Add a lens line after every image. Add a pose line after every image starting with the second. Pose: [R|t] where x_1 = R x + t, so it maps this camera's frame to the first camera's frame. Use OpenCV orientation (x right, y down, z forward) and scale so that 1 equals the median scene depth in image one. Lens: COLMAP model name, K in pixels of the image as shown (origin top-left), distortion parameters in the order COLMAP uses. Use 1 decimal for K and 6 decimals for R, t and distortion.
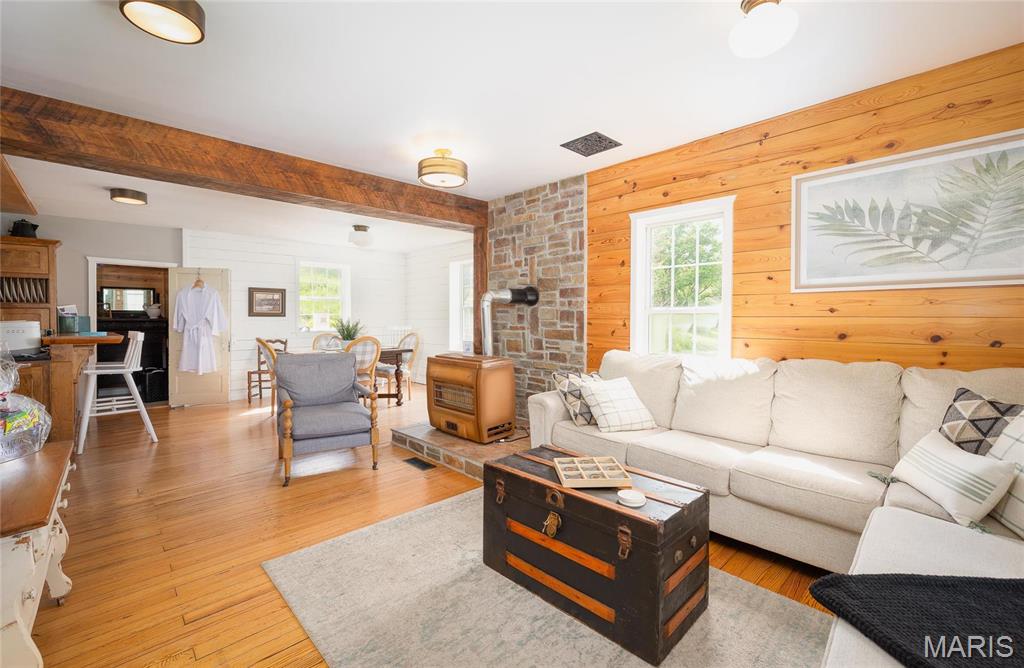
lens RADIAL K [[427.8, 0, 511.7], [0, 427.8, 328.7], [0, 0, 1]] dist [0.001816, 0.000378]
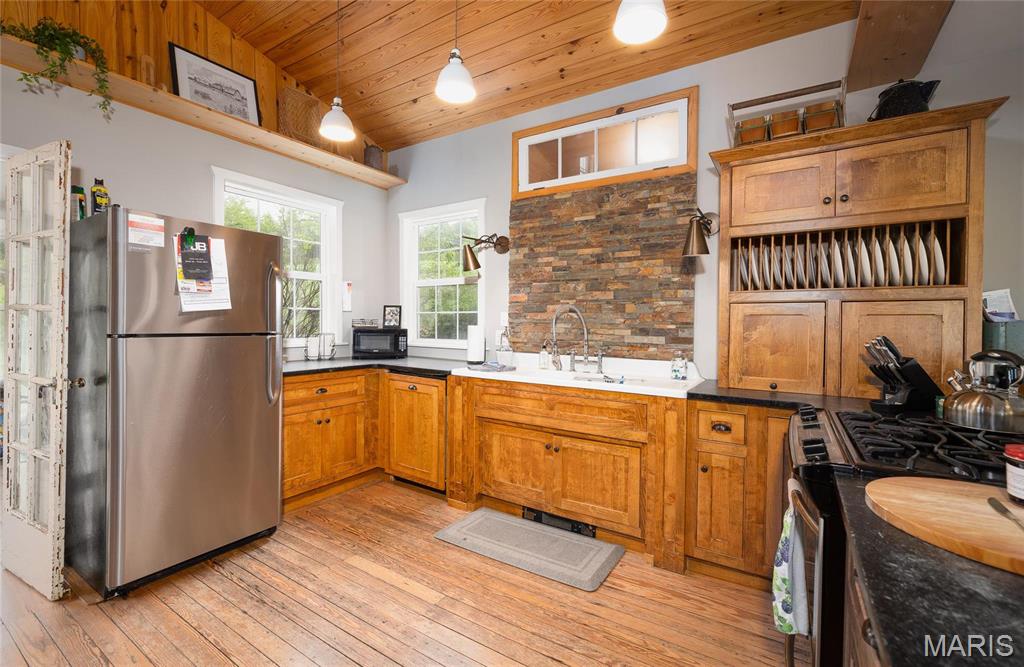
lens RADIAL K [[435.1, 0, 515.0], [0, 435.1, 327.3], [0, 0, 1]] dist [0.000753, -0.000101]
pose [[0.235721, 0.015933, -0.971690, -0.948442], [-0.034001, 0.999389, 0.008139, -0.017419], [0.971226, 0.031120, 0.236119, 0.643727]]
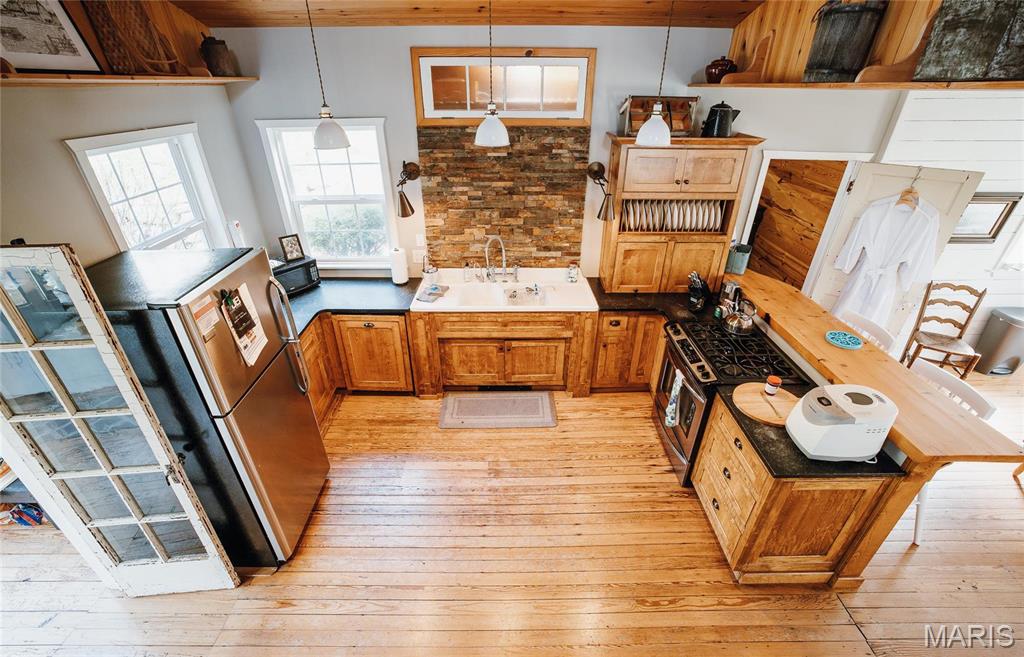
lens RADIAL K [[440.2, 0, 510.9], [0, 440.2, 333.5], [0, 0, 1]] dist [-0.053748, 0.021834]
pose [[0.722910, 0.346616, -0.597710, -0.998861], [-0.016313, 0.873387, 0.486753, -0.299080], [0.690749, -0.342128, 0.637035, 0.304040]]
